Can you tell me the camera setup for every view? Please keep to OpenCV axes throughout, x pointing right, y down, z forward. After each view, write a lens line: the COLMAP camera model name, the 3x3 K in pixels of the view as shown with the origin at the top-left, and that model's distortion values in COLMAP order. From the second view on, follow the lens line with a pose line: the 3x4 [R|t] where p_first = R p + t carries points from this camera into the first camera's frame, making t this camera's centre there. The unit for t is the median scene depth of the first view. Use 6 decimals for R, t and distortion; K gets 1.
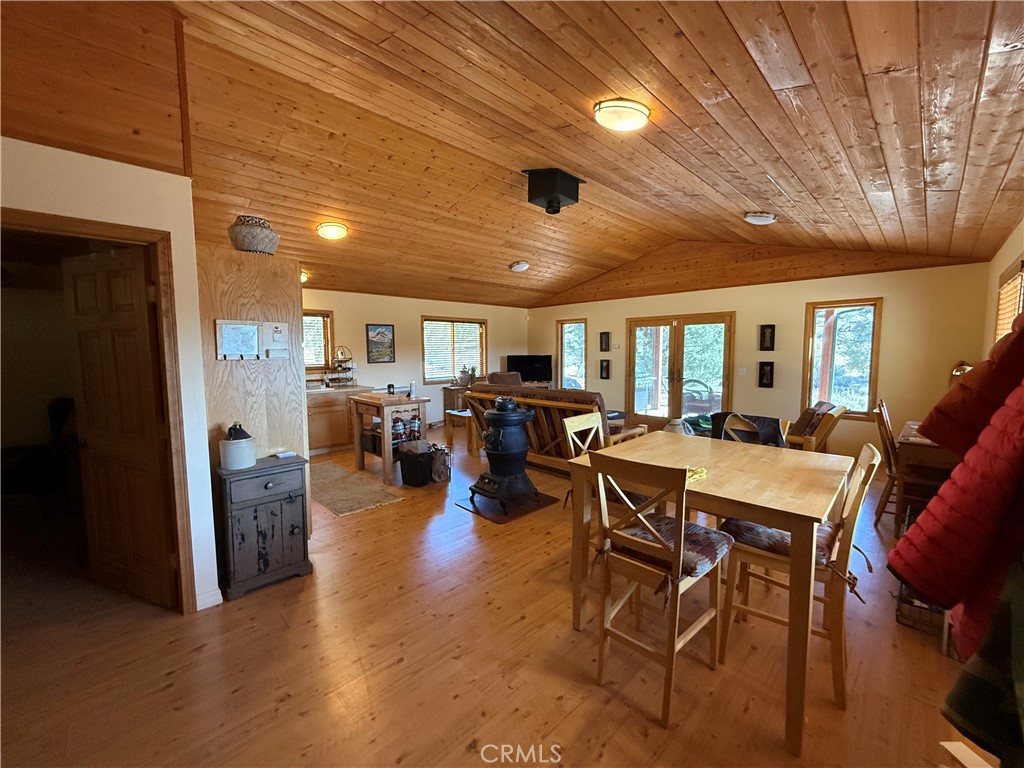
lens RADIAL K [[410.2, 0, 508.5], [0, 410.2, 383.0], [0, 0, 1]] dist [0.001583, -0.000177]
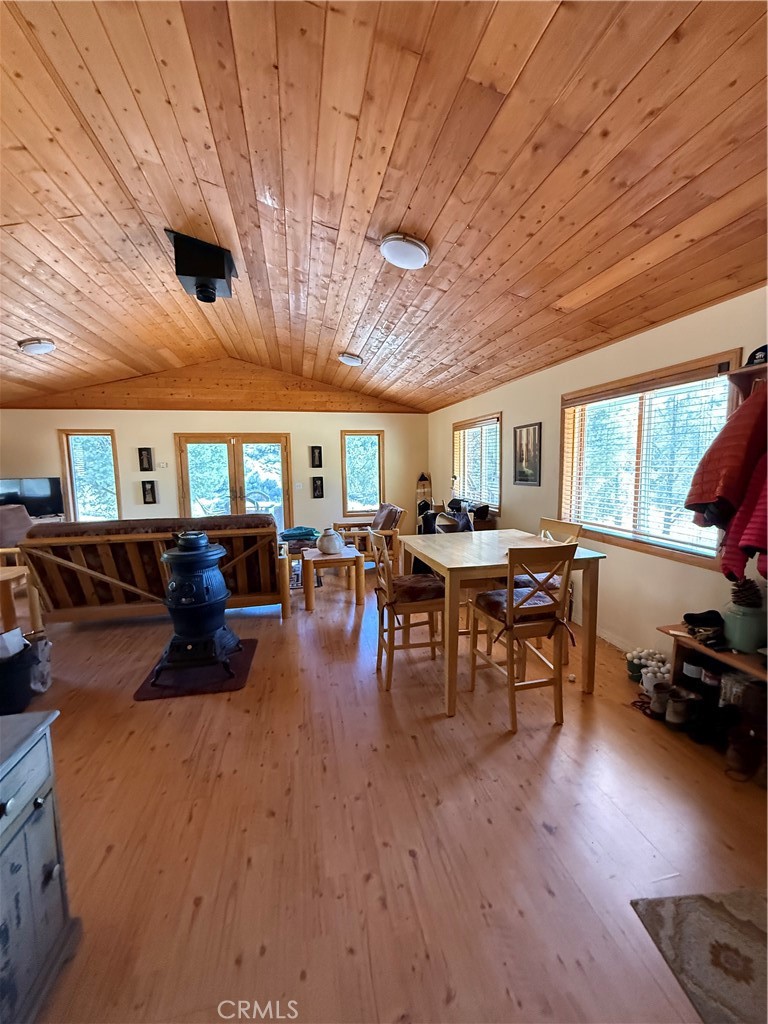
lens RADIAL K [[410.0, 0, 383.6], [0, 410.0, 509.6], [0, 0, 1]] dist [0.008336, -0.003794]
pose [[0.532743, -0.096428, 0.840766, -0.249727], [0.081036, 0.994735, 0.062739, -0.013713], [-0.842388, 0.034709, 0.537752, 0.162515]]
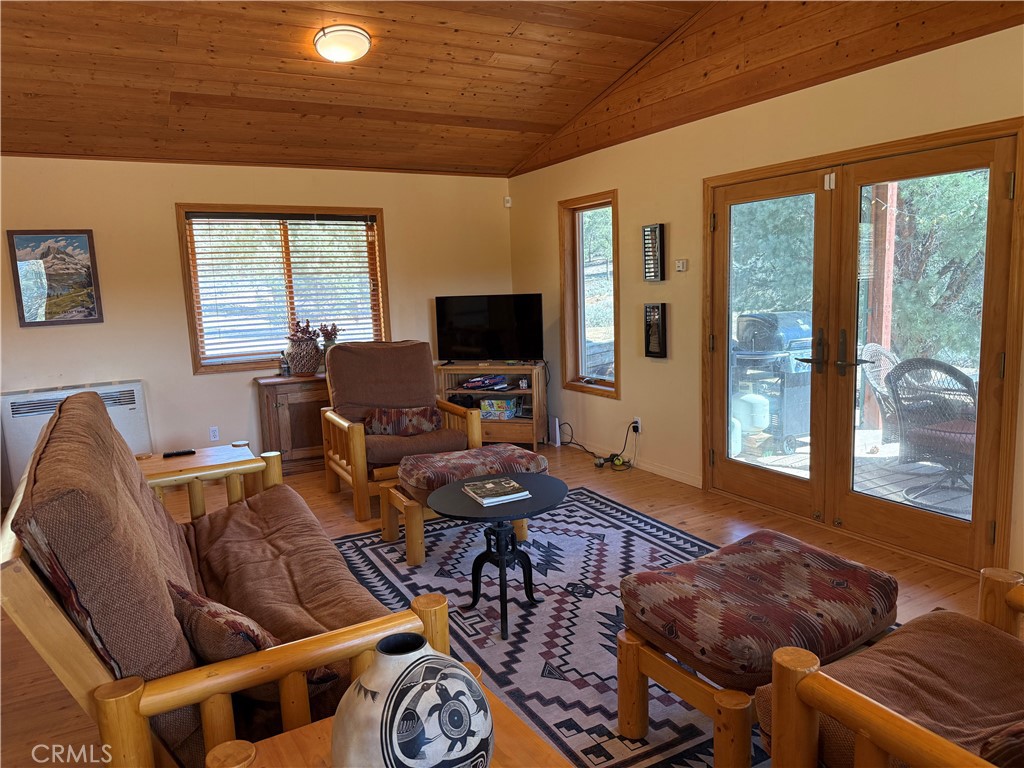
lens RADIAL K [[720.3, 0, 517.6], [0, 720.3, 379.9], [0, 0, 1]] dist [0.084999, -0.112286]
pose [[0.964368, 0.007223, -0.264467, 0.323884], [0.008737, 0.998213, 0.059122, -0.032668], [0.264421, -0.059326, 0.962581, 0.404181]]
